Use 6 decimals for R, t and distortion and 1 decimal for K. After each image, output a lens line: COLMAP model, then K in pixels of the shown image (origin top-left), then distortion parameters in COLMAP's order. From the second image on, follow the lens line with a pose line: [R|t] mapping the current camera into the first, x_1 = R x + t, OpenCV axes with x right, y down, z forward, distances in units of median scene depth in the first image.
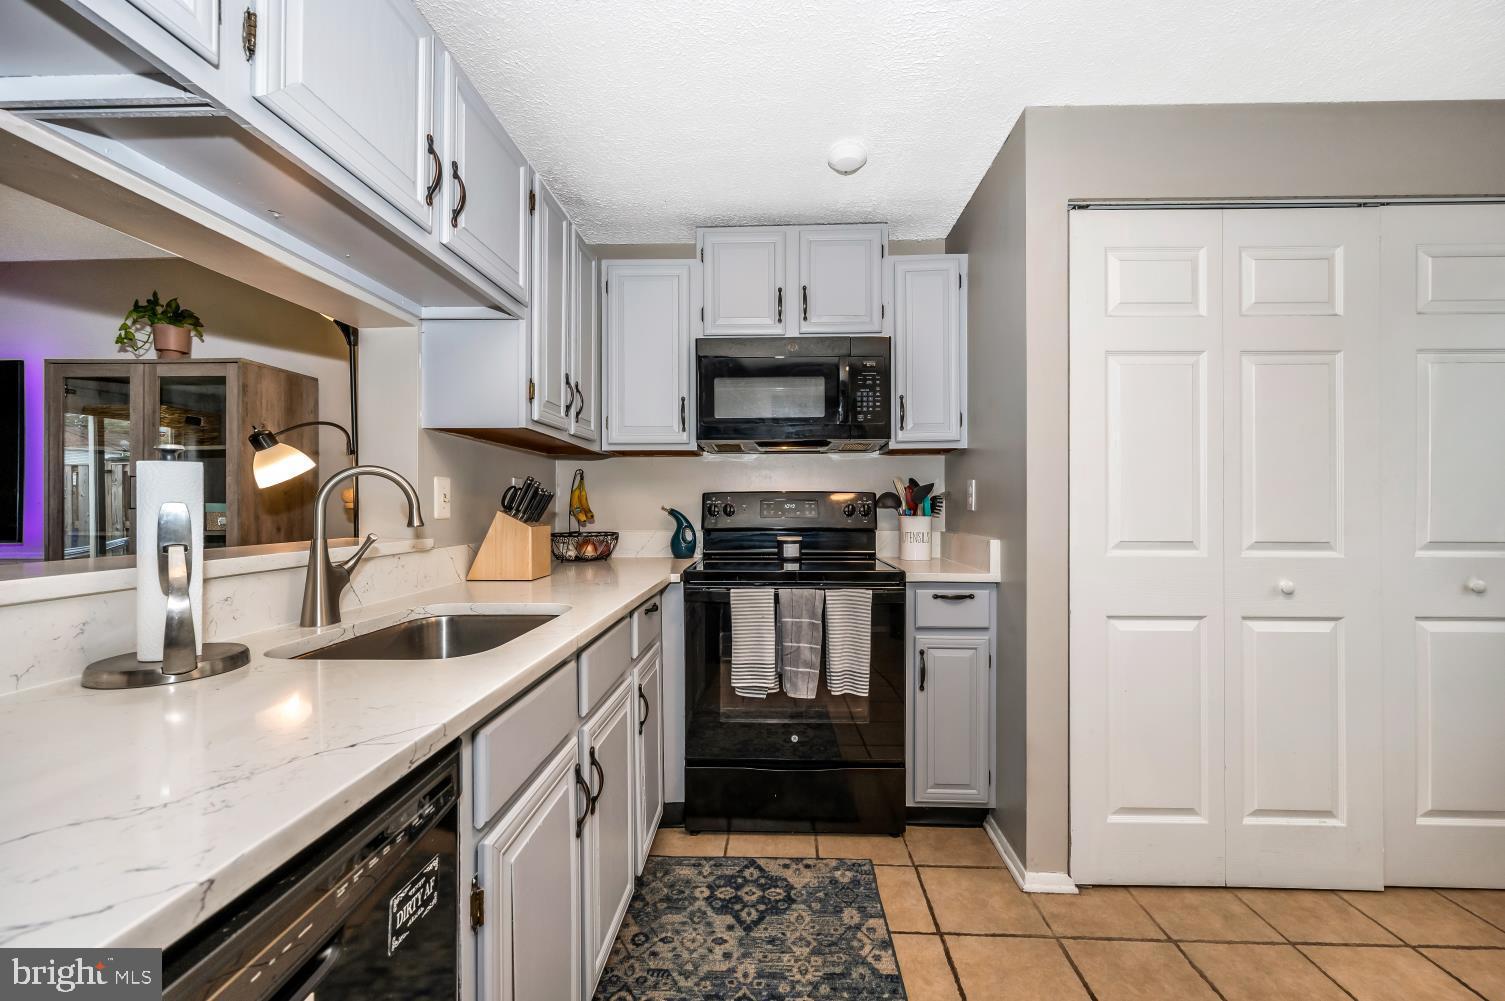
lens RADIAL K [[598.0, 0, 755.1], [0, 598.0, 501.2], [0, 0, 1]] dist [-0.000308, 0.000032]
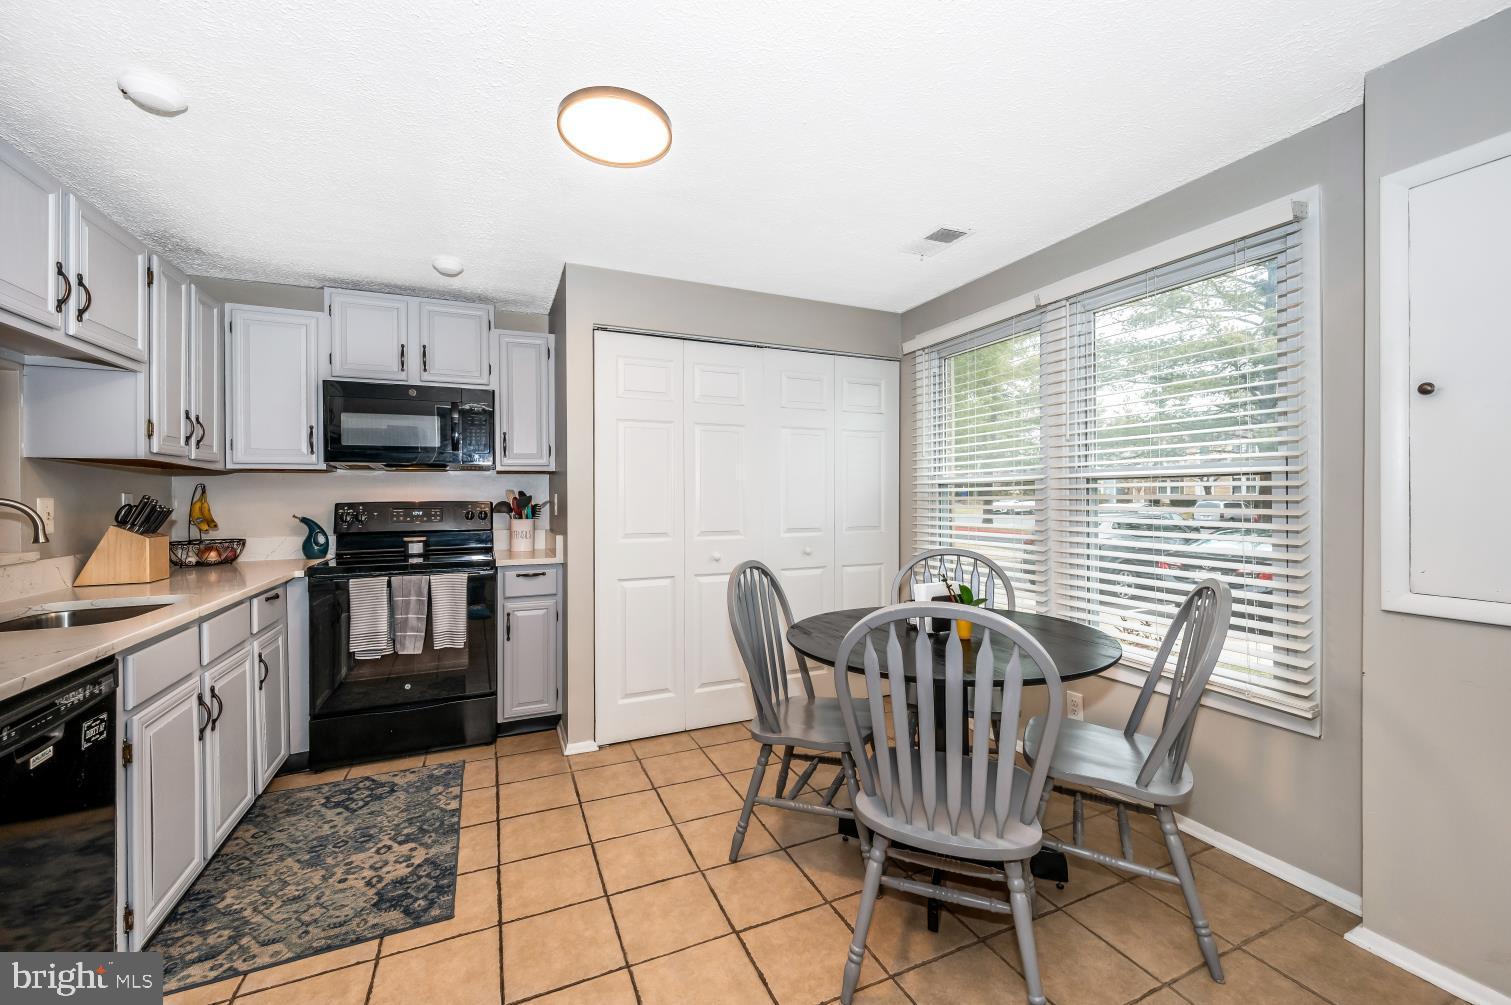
lens RADIAL K [[607.0, 0, 754.3], [0, 607.0, 493.8], [0, 0, 1]] dist [0.001687, 0.000405]
pose [[0.899478, -0.004542, 0.436943, 0.179763], [0.004448, 0.999989, 0.001238, -0.040359], [-0.436944, 0.000830, 0.899488, -0.607577]]
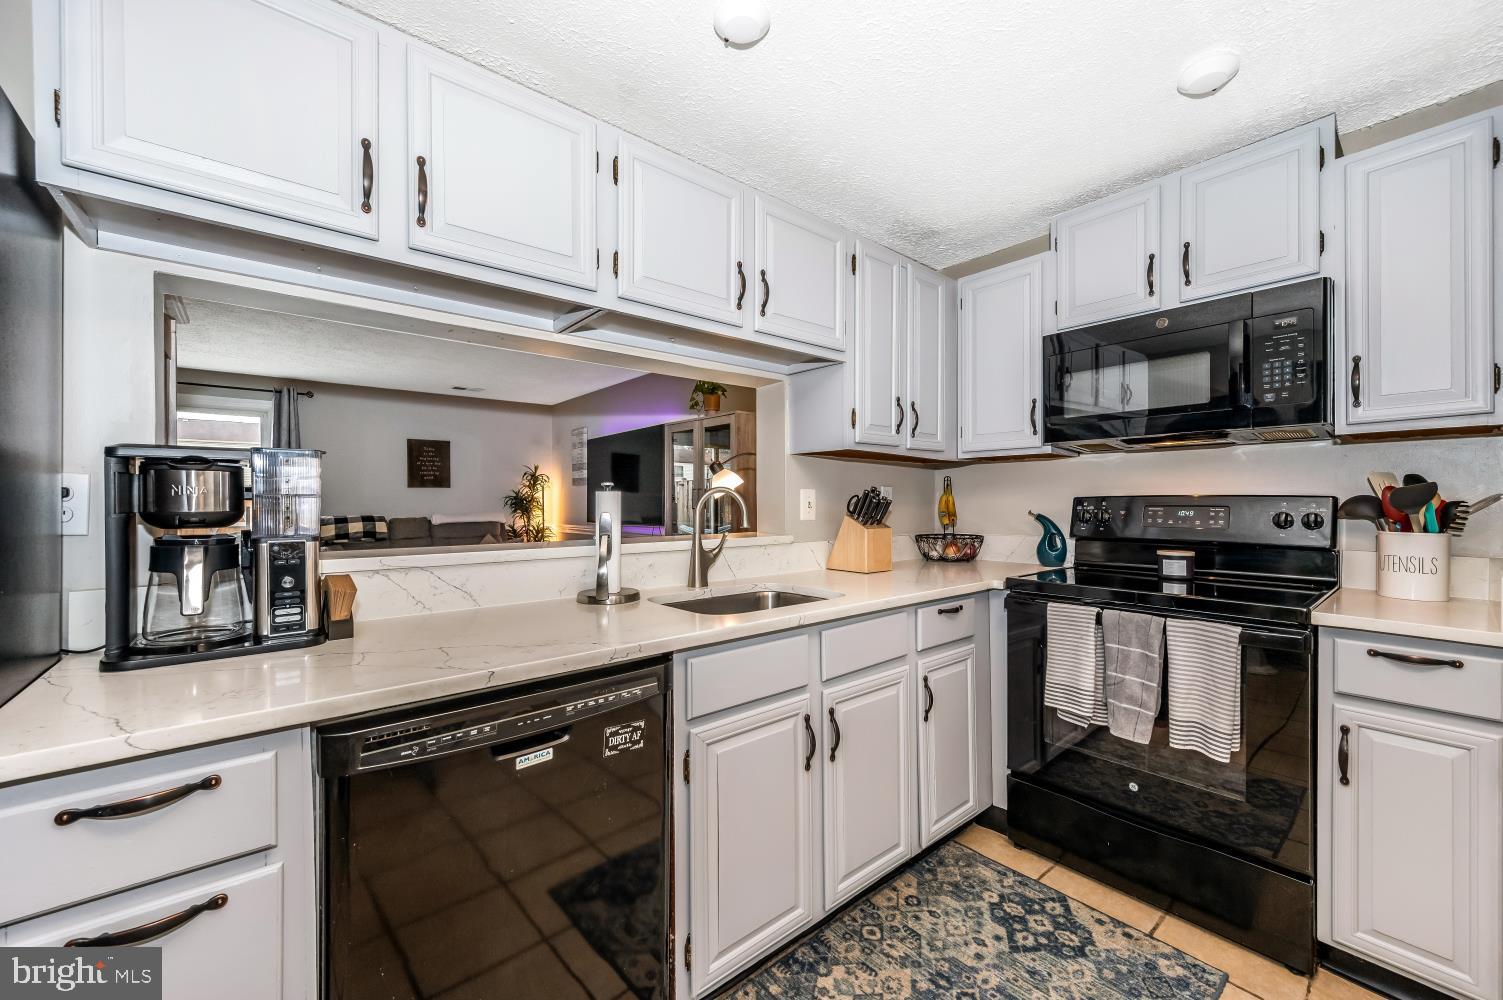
lens RADIAL K [[589.1, 0, 751.5], [0, 589.1, 500.0], [0, 0, 1]] dist [0.002225, 0.000371]
pose [[0.668911, 0.000330, -0.743342, 0.340134], [0.003496, 0.999987, 0.003590, -0.019498], [0.743334, -0.005000, 0.668902, 0.030931]]
